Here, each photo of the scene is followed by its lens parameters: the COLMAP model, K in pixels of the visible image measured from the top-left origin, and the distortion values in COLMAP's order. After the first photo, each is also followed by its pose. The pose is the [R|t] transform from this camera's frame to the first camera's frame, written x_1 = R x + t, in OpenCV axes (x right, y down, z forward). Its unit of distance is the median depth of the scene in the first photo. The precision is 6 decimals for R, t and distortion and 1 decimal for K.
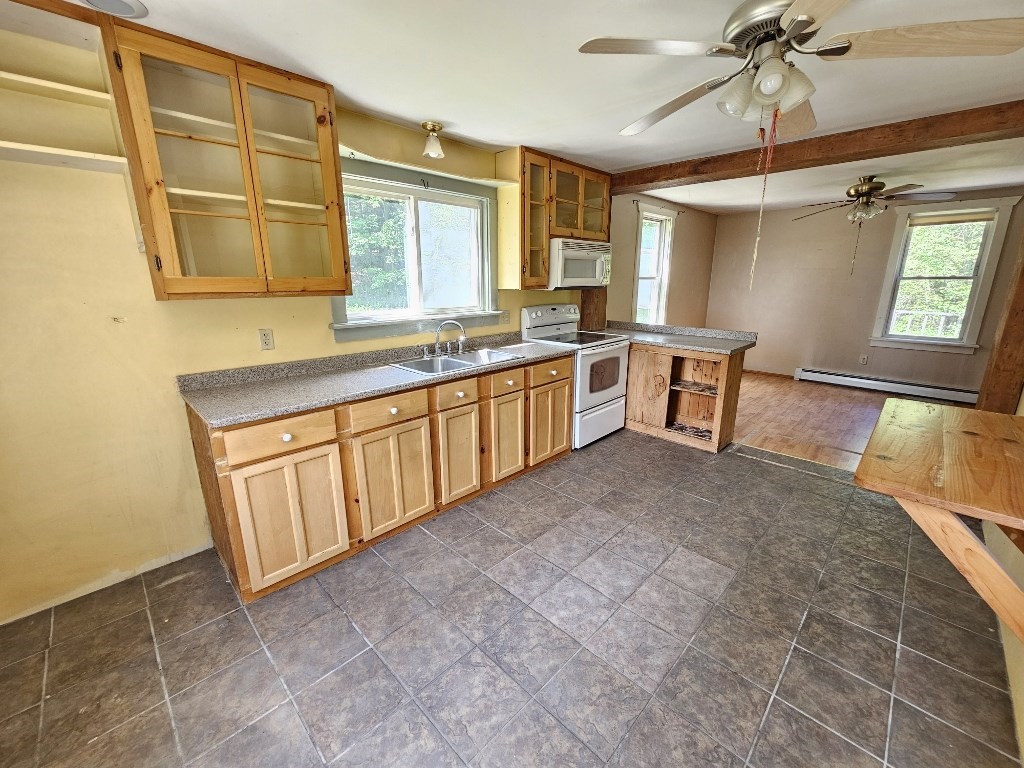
lens RADIAL K [[419.5, 0, 514.0], [0, 419.5, 385.9], [0, 0, 1]] dist [-0.000378, -0.000043]
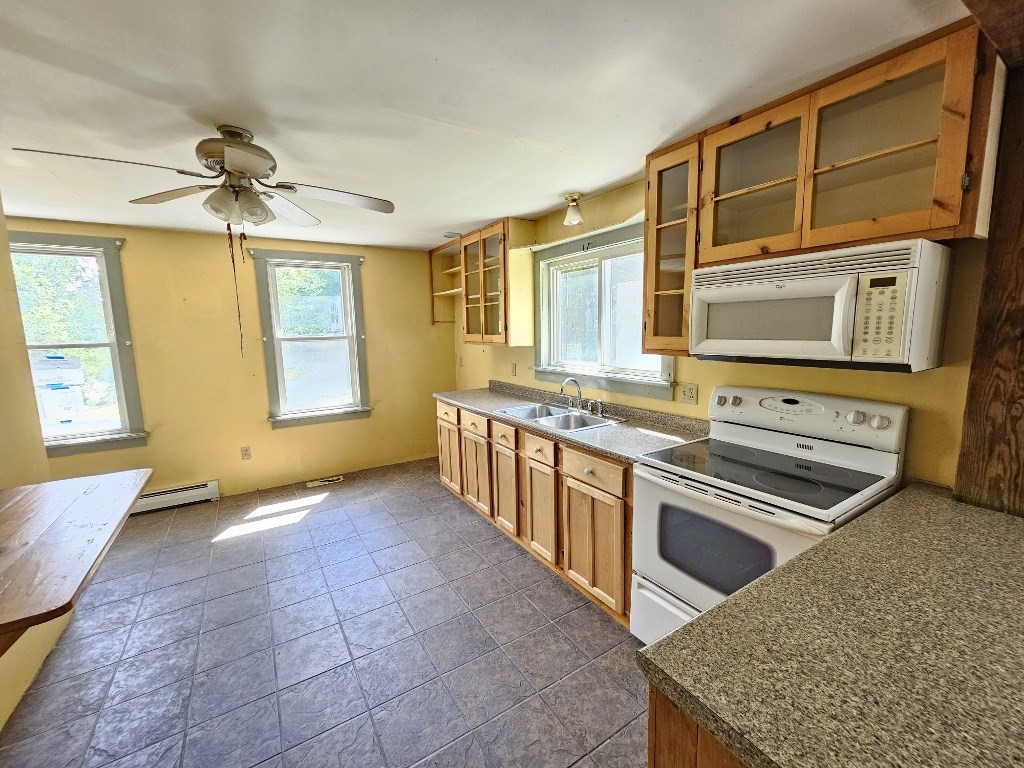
lens RADIAL K [[419.5, 0, 512.2], [0, 419.5, 384.3], [0, 0, 1]] dist [-0.000378, -0.000043]
pose [[-0.228061, 0.136144, -0.964081, 0.827259], [-0.223890, 0.956308, 0.188009, -0.291432], [0.947555, 0.258726, -0.187615, 1.039064]]
